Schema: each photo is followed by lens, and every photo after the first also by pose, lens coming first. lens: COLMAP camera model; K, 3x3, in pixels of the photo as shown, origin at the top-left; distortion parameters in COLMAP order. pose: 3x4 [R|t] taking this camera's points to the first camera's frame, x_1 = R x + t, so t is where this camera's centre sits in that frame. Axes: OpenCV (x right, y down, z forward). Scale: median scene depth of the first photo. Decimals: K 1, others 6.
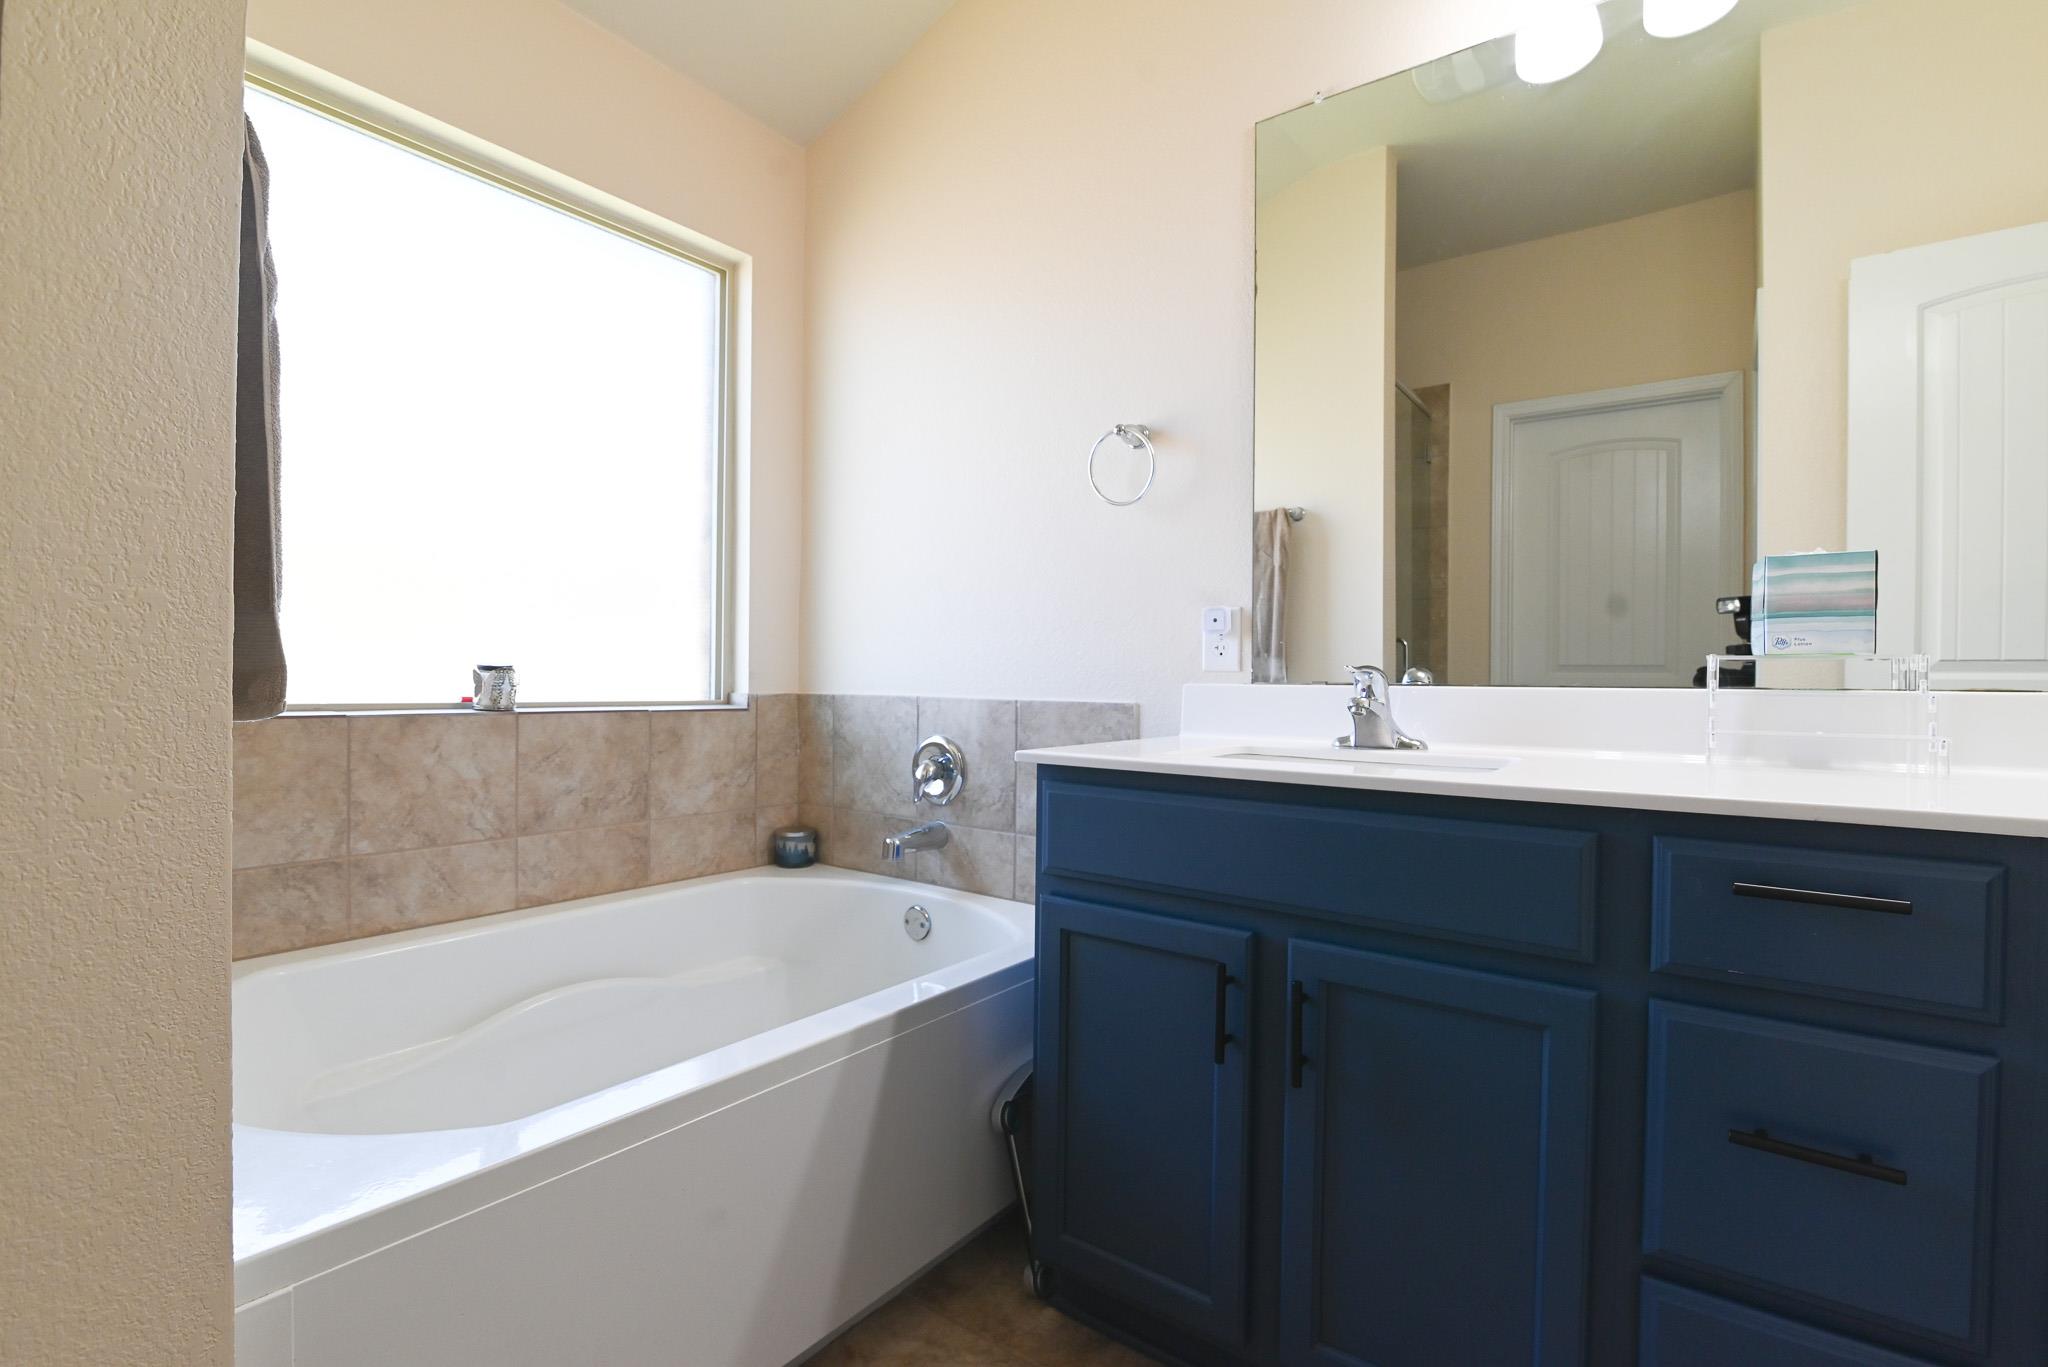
lens RADIAL K [[949.7, 0, 1006.8], [0, 949.7, 672.9], [0, 0, 1]] dist [-0.016429, 0.000157]
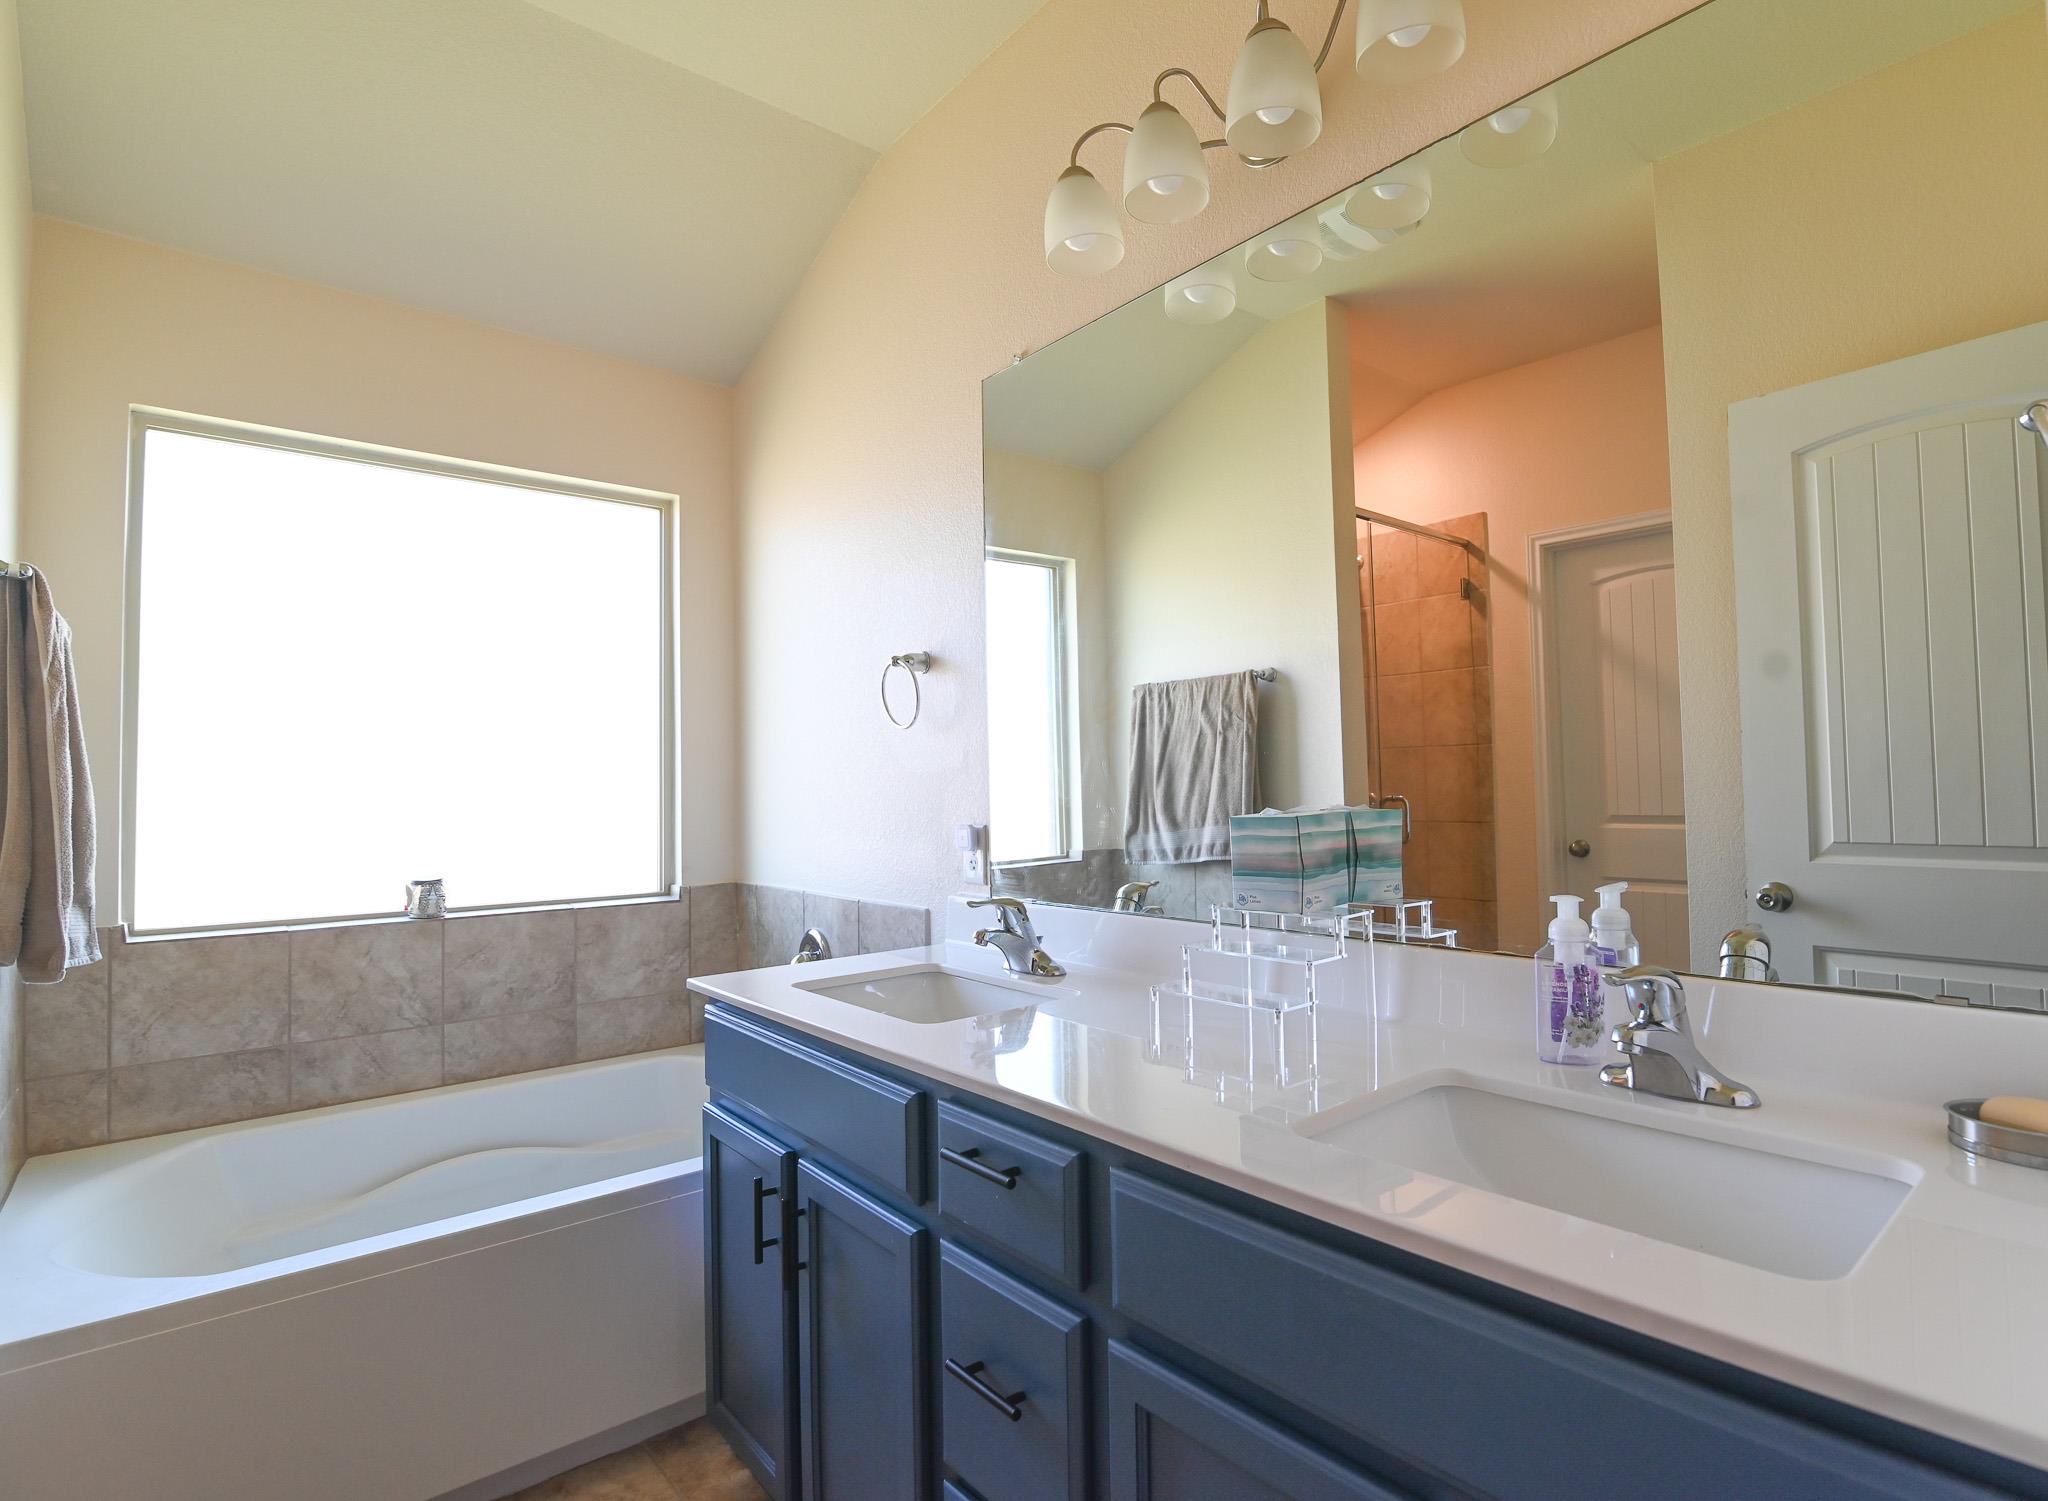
lens RADIAL K [[1028.7, 0, 1079.7], [0, 1028.7, 743.9], [0, 0, 1]] dist [-0.016862, 0.000058]
pose [[0.979438, -0.039012, -0.197939, 0.524872], [0.031602, 0.998681, -0.040460, -0.099453], [0.199256, 0.033373, 0.979379, -0.108785]]
